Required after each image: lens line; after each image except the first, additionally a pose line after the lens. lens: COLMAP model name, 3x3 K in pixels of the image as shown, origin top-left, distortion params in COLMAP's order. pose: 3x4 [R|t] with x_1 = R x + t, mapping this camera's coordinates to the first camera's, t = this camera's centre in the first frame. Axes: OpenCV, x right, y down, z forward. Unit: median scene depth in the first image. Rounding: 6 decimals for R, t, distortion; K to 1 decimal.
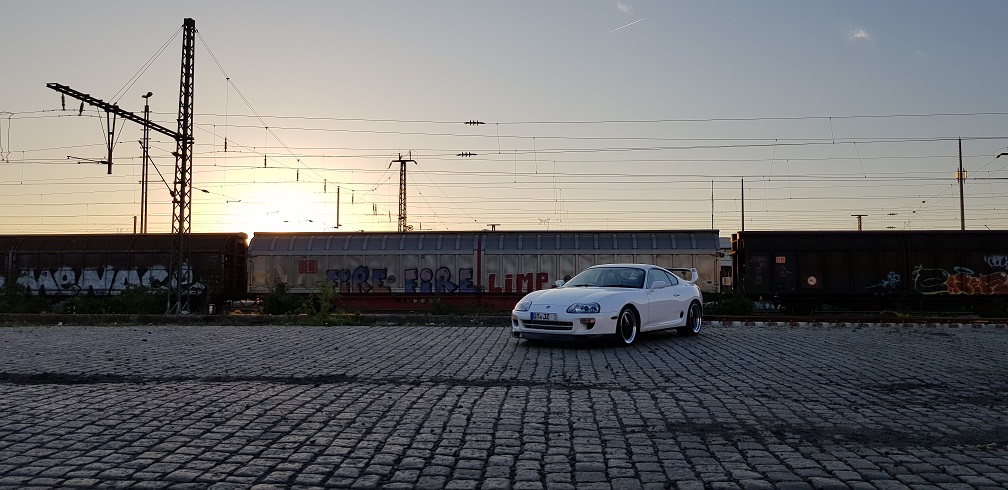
lens RADIAL K [[773.7, 0, 511.4], [0, 773.7, 244.3], [0, 0, 1]] dist [0.122639, -0.228266]
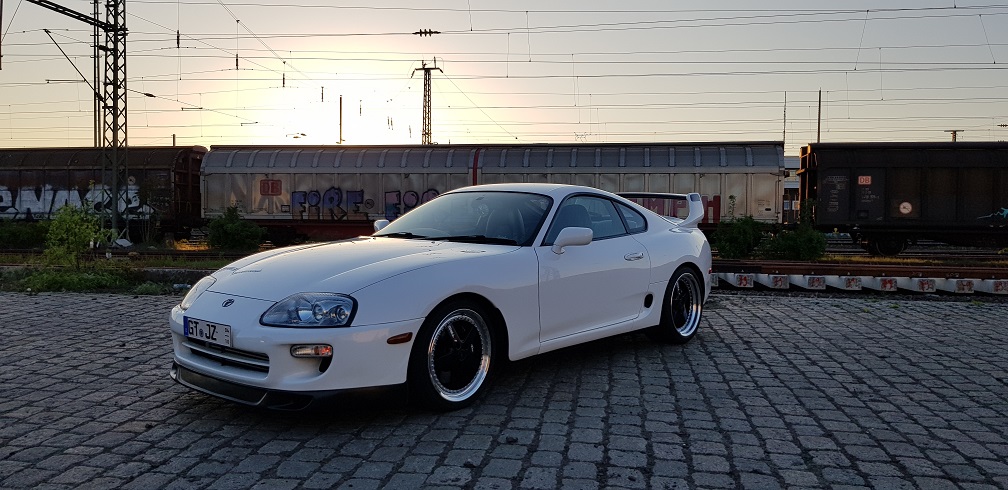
lens RADIAL K [[776.5, 0, 505.6], [0, 776.5, 246.5], [0, 0, 1]] dist [0.091038, -0.147980]
pose [[0.996030, 0.010440, -0.088403, 0.063102], [-0.001287, 0.994684, 0.102964, 0.005564], [0.089008, -0.102441, 0.990749, 0.201107]]
